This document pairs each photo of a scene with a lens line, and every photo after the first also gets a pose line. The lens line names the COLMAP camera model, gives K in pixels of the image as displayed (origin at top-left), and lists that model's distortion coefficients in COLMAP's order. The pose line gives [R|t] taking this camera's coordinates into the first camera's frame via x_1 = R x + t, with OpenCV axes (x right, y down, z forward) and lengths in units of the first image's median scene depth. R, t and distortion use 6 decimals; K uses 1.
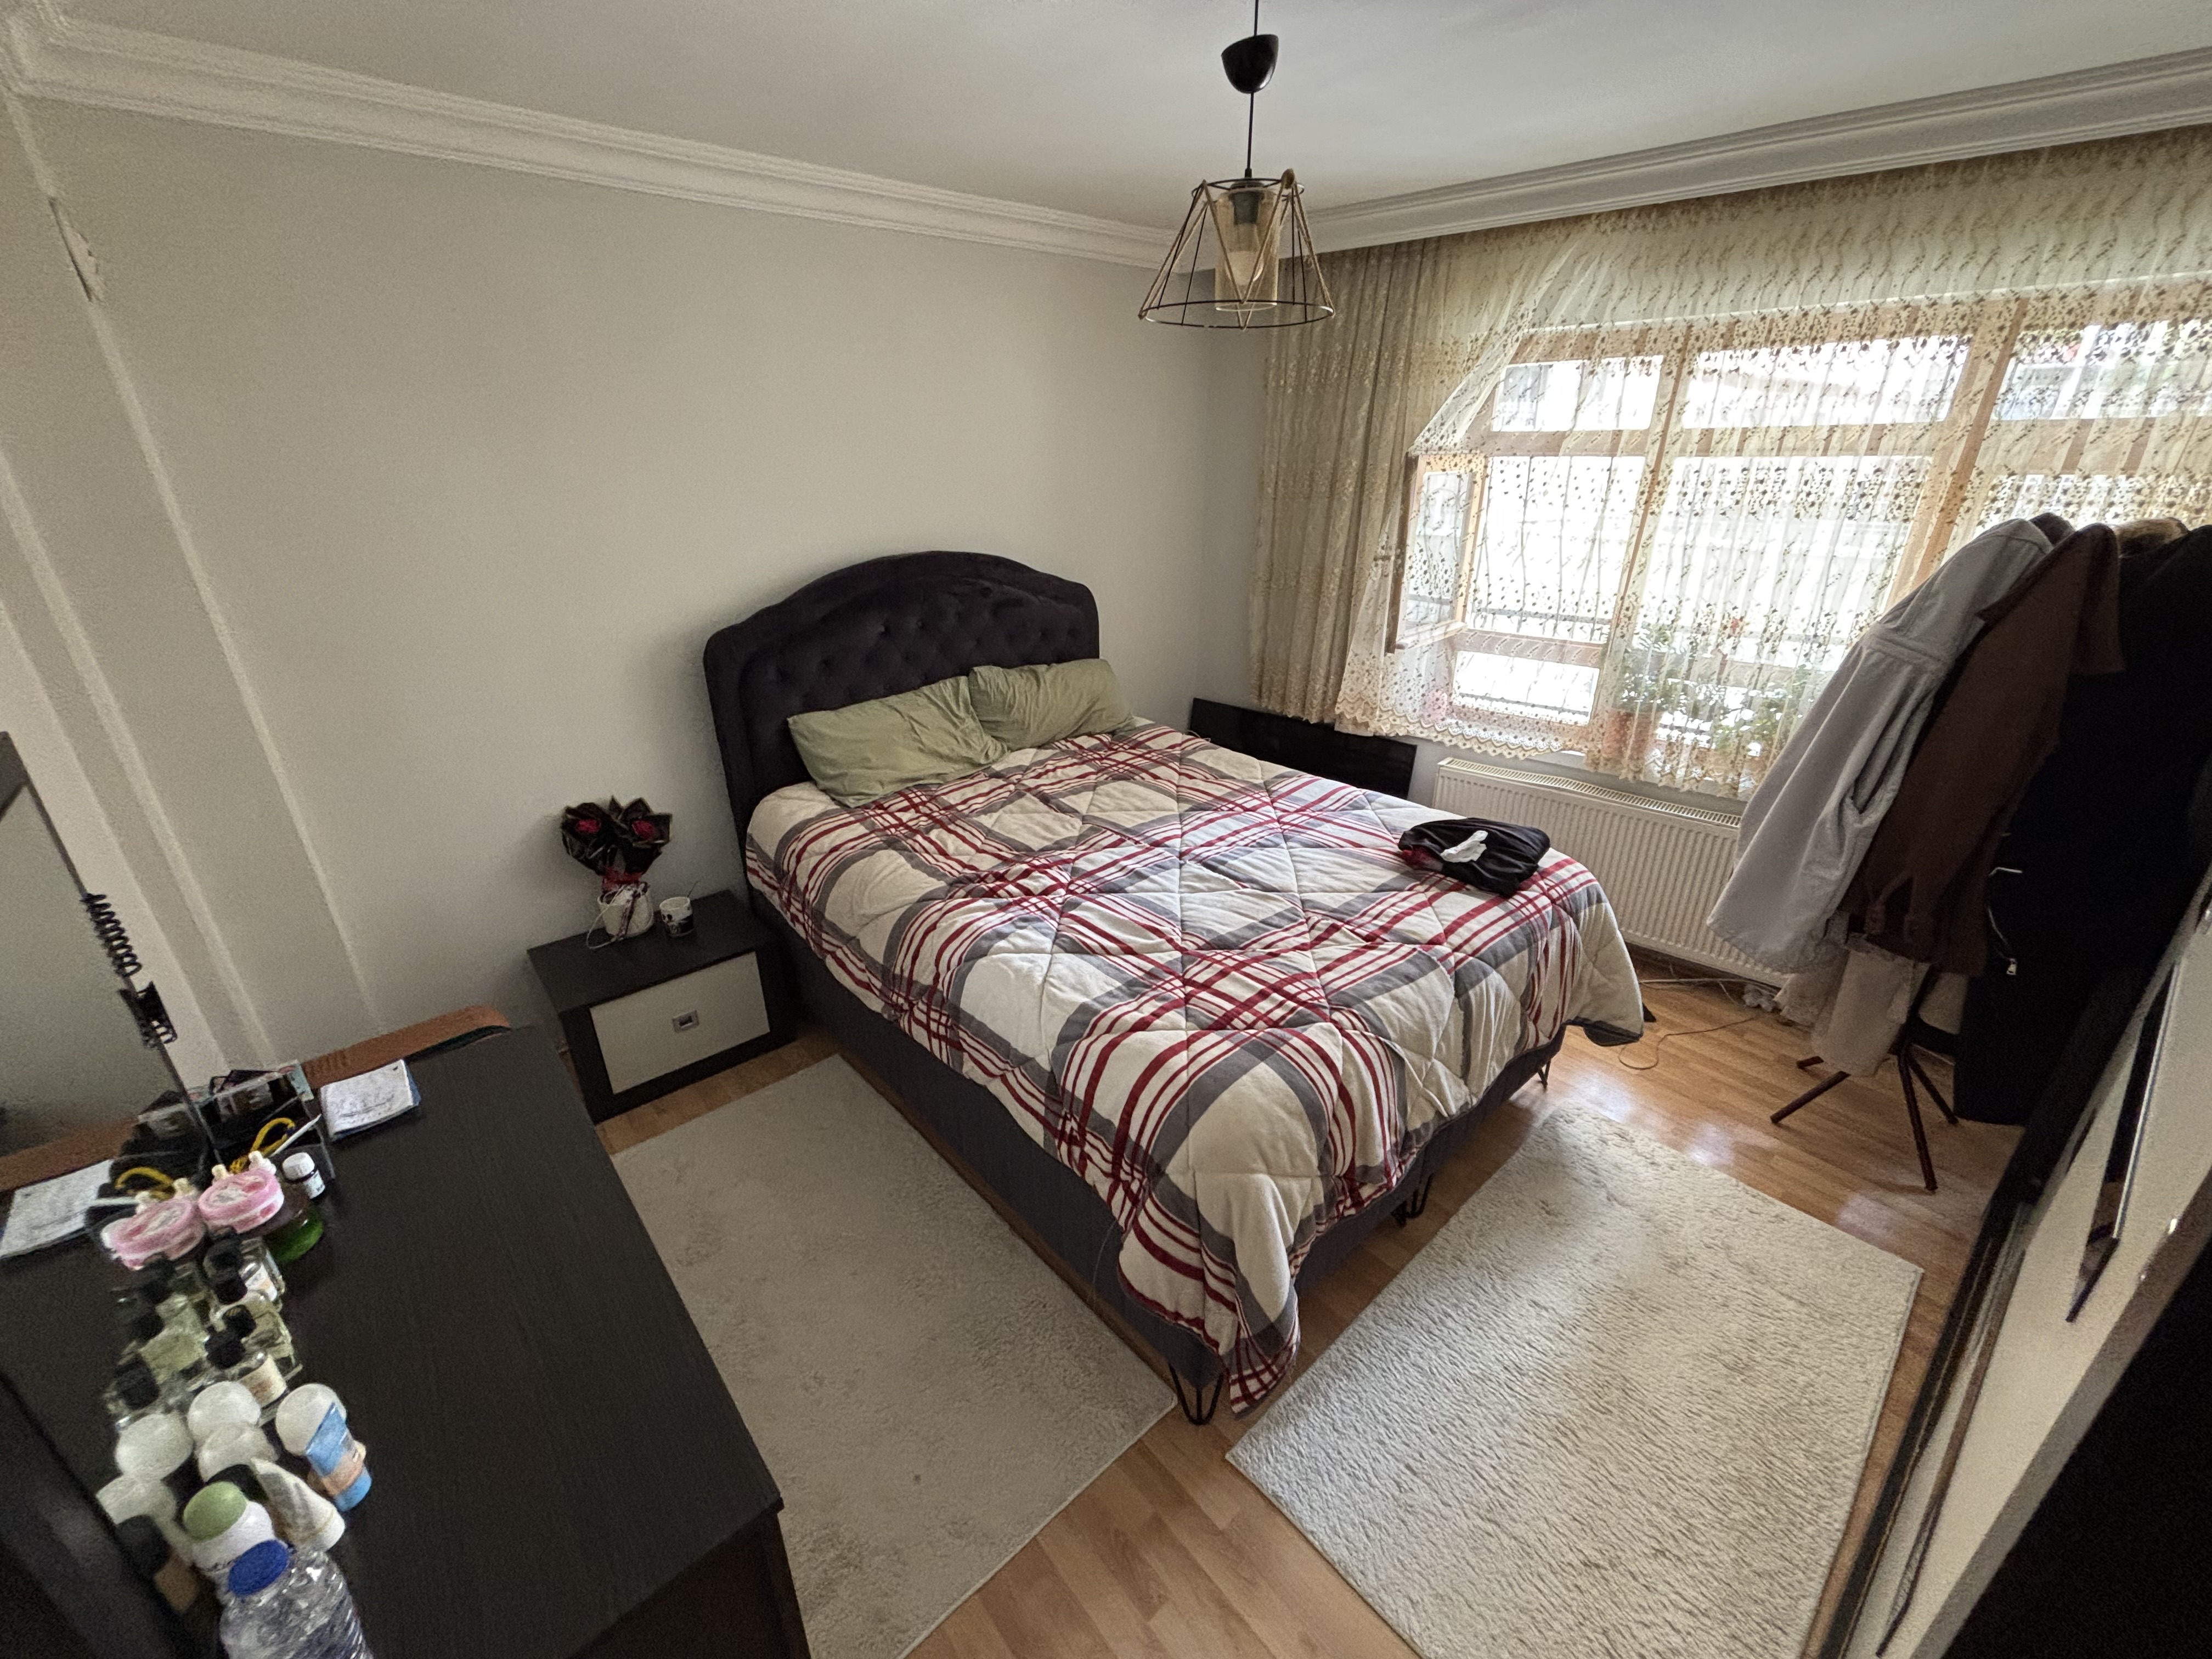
lens RADIAL K [[900.1, 0, 1105.1], [0, 900.1, 837.4], [0, 0, 1]] dist [0.002613, 0.000299]
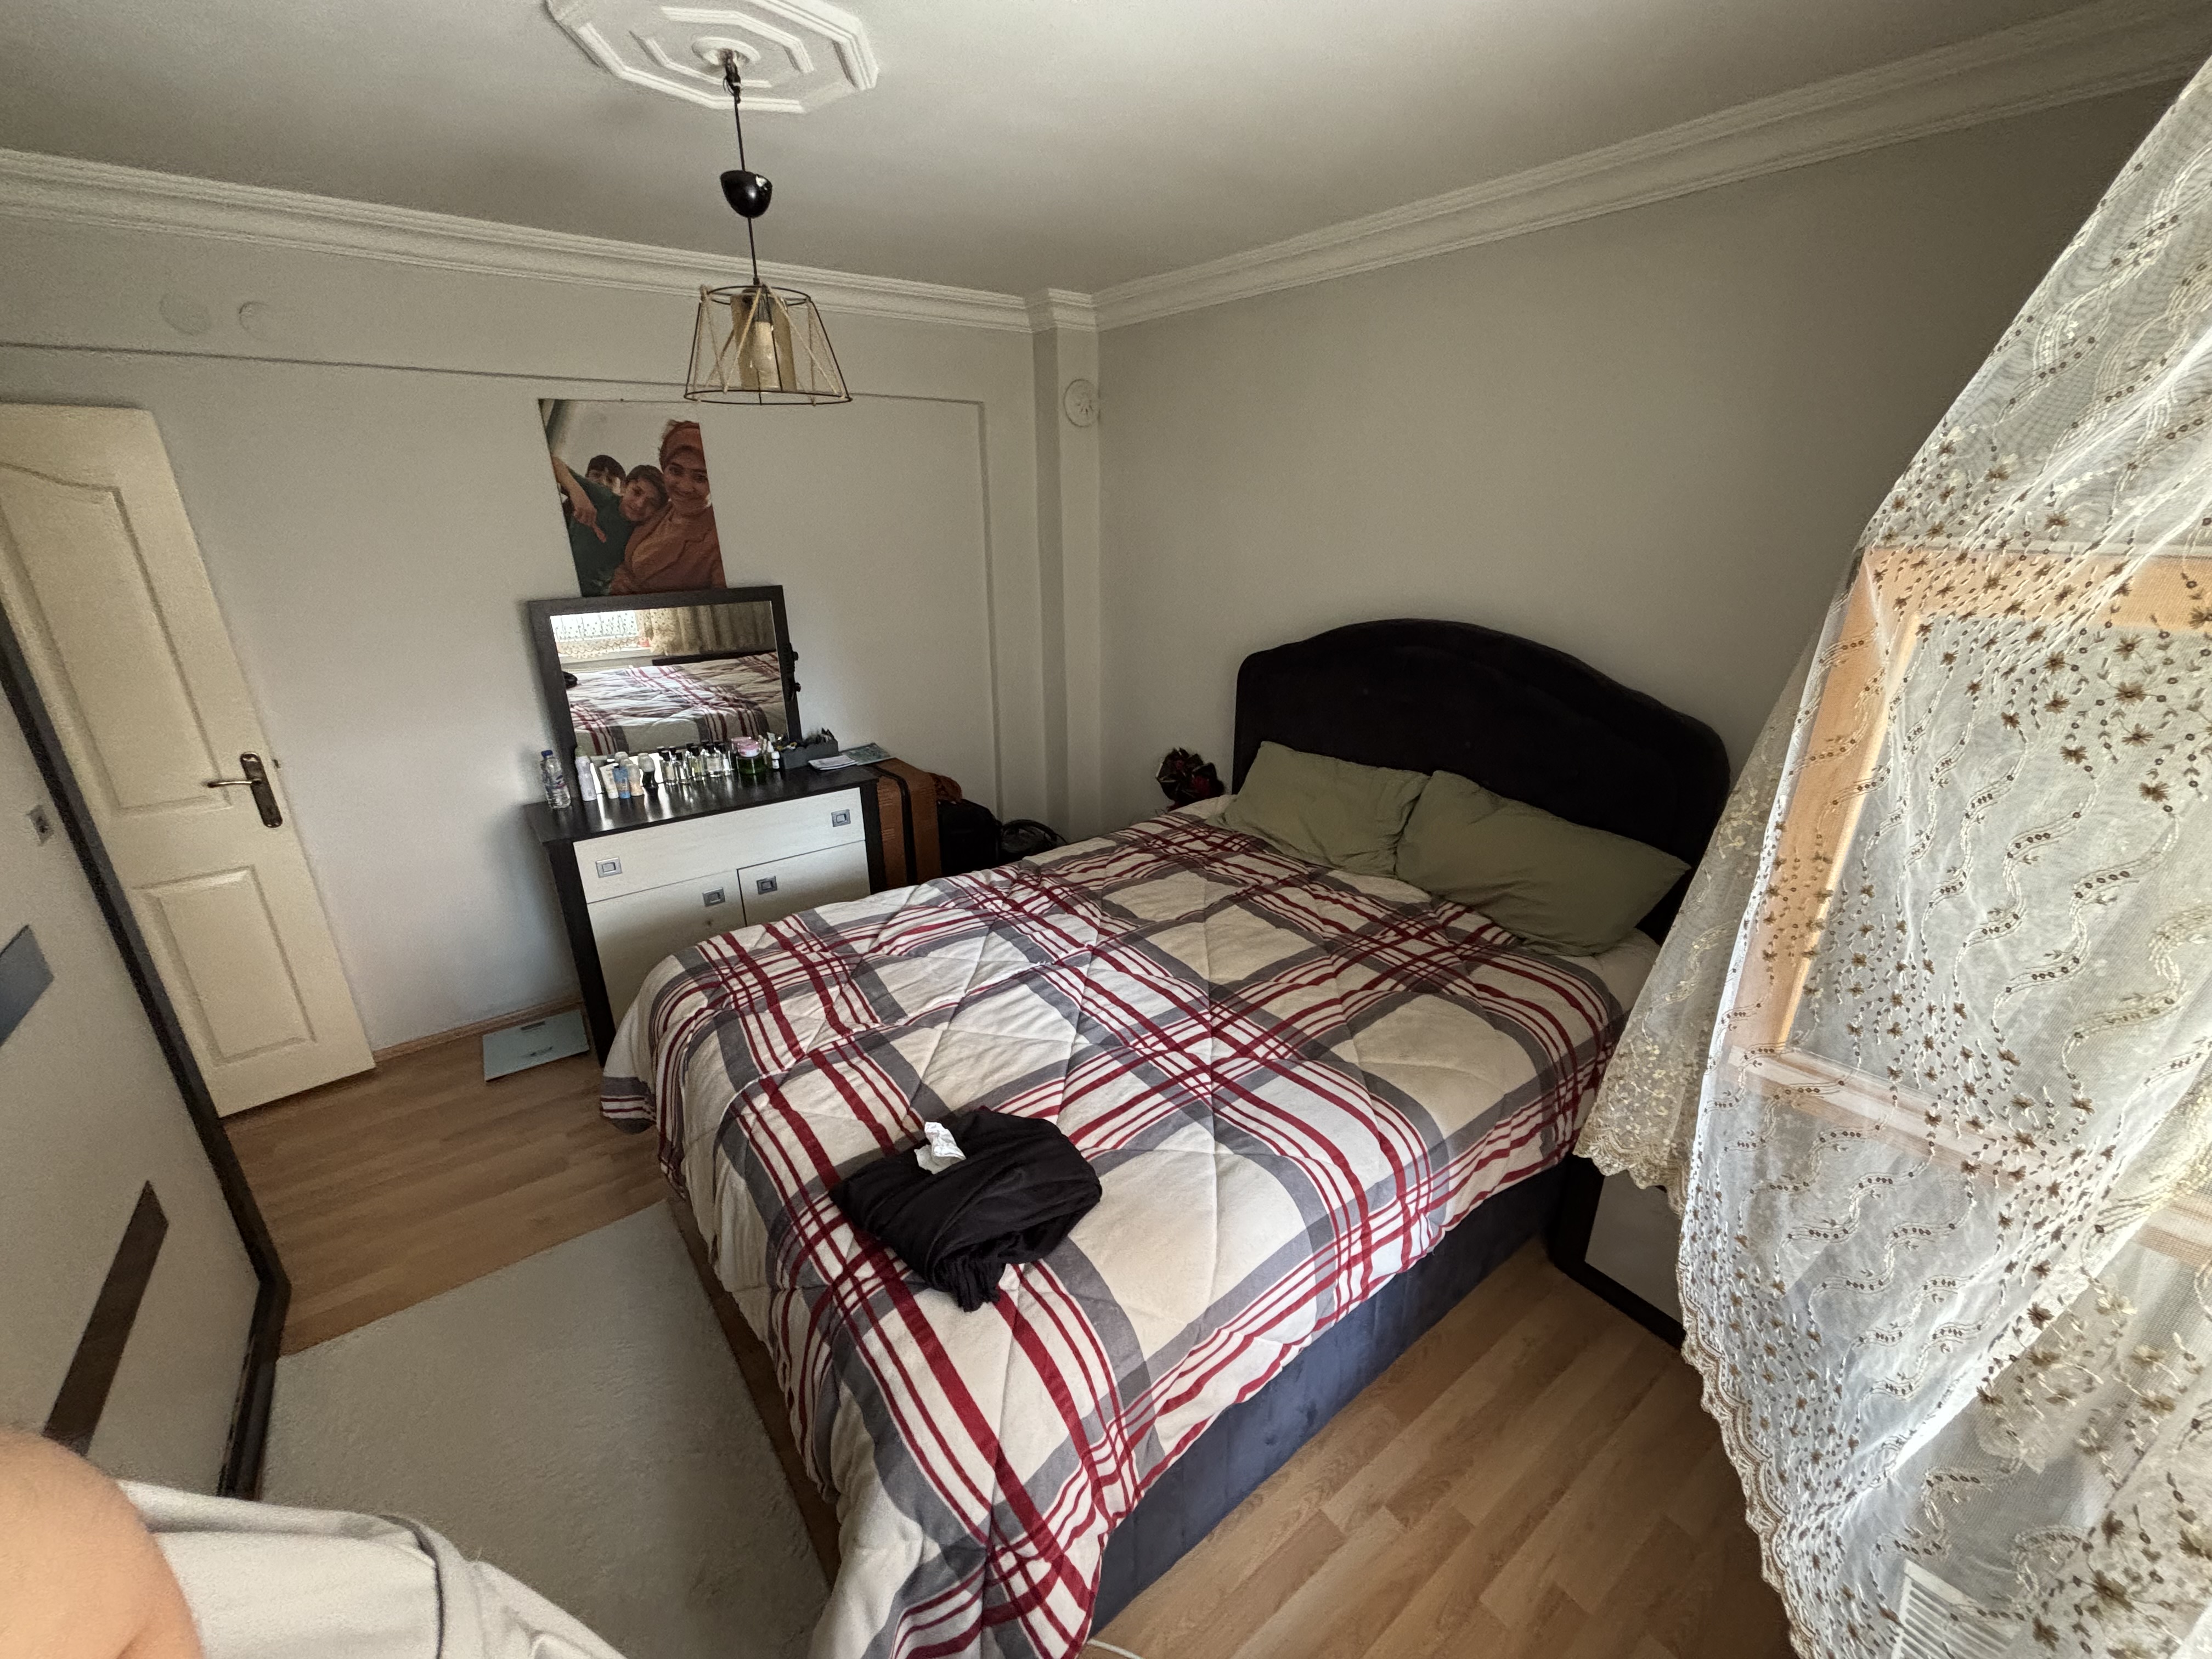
lens RADIAL K [[900.1, 0, 1103.6], [0, 900.1, 825.2], [0, 0, 1]] dist [0.002613, 0.000299]
pose [[-0.100902, 0.347176, -0.932356, 0.747290], [-0.382312, 0.851654, 0.358500, -0.373243], [0.918508, 0.392624, 0.046796, 0.827263]]
